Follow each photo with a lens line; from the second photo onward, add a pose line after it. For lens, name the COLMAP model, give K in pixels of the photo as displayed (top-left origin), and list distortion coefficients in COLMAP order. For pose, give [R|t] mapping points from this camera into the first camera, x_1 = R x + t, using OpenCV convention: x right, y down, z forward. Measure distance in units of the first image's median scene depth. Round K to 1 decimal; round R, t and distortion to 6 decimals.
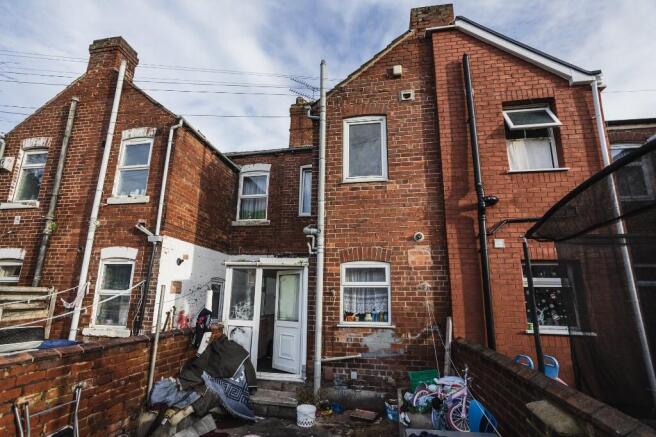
lens RADIAL K [[320.1, 0, 323.4], [0, 320.1, 218.9], [0, 0, 1]] dist [-0.038394, 0.029494]
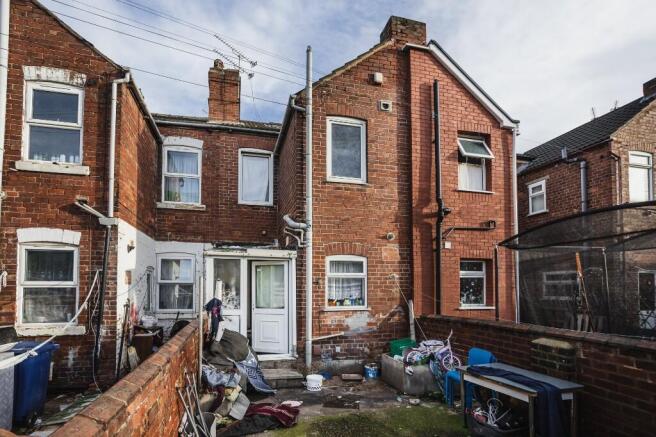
lens RADIAL K [[333.8, 0, 327.5], [0, 333.8, 268.5], [0, 0, 1]] dist [-0.028465, 0.014078]
pose [[0.912409, 0.009991, 0.409158, -0.387337], [-0.086590, 0.981785, 0.169119, -0.014854], [-0.400015, -0.189734, 0.896654, -0.048212]]
